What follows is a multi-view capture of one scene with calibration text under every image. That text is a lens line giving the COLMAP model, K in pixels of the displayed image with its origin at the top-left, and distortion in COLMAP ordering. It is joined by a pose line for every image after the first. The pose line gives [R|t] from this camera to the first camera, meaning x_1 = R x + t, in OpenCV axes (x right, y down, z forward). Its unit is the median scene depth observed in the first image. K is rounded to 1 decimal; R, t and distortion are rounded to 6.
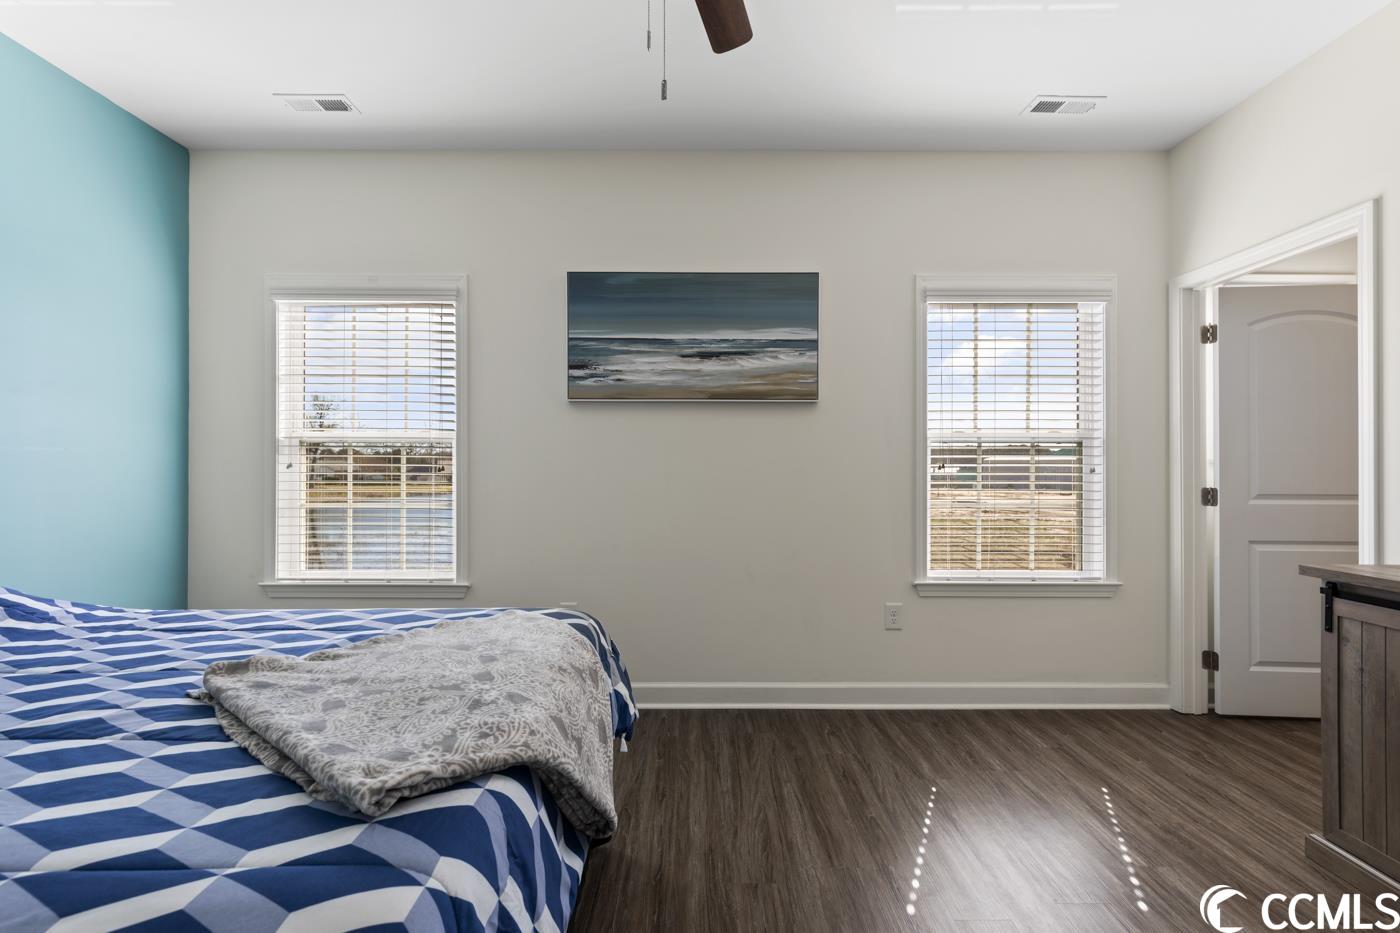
lens RADIAL K [[627.3, 0, 696.7], [0, 627.3, 462.8], [0, 0, 1]] dist [0.008979, -0.002316]
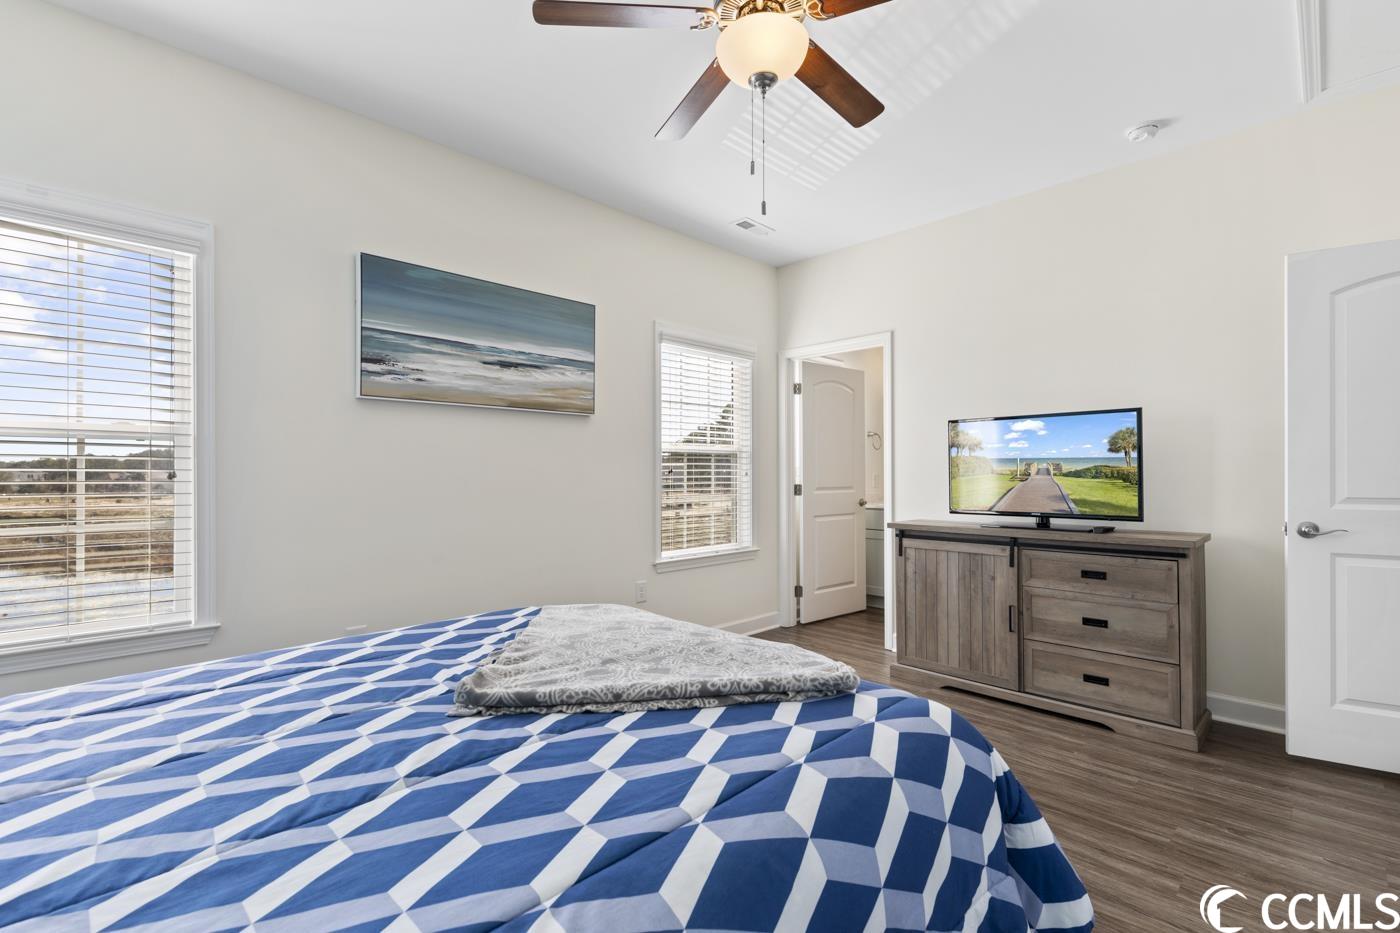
lens RADIAL K [[627.3, 0, 693.1], [0, 627.3, 468.1], [0, 0, 1]] dist [0.008979, -0.002316]
pose [[0.718350, 0.001656, 0.695680, -0.485676], [-0.001272, 0.999999, -0.001066, 0.000890], [-0.695681, -0.000119, 0.718351, 0.036385]]
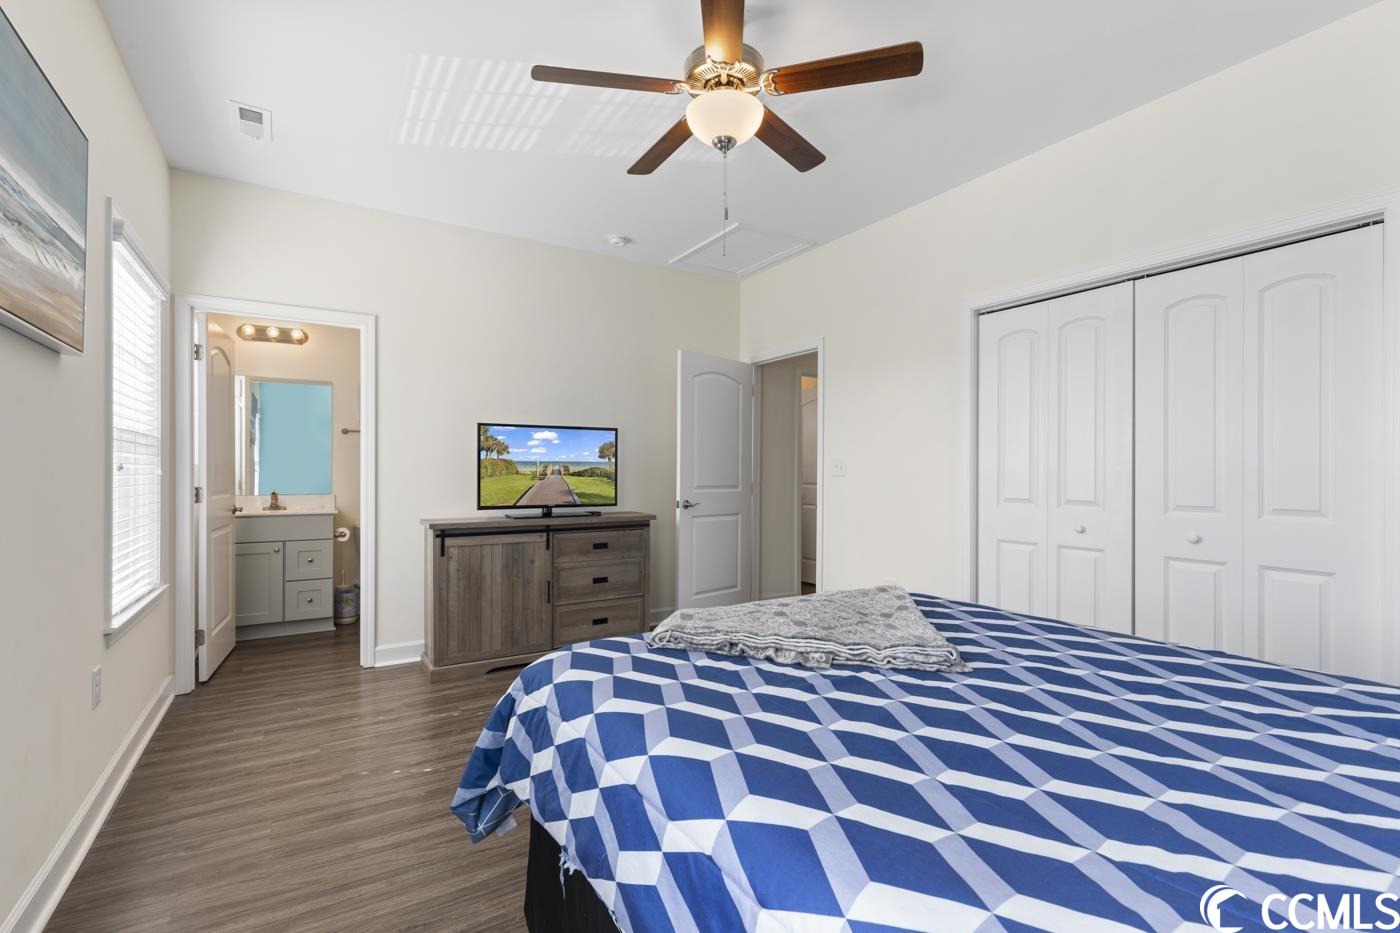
lens RADIAL K [[627.3, 0, 694.3], [0, 627.3, 477.2], [0, 0, 1]] dist [0.008979, -0.002316]
pose [[-0.521192, -0.010201, 0.853378, -0.617537], [-0.010527, 0.999929, 0.005524, 0.005637], [-0.853374, -0.006105, -0.521263, 0.819604]]
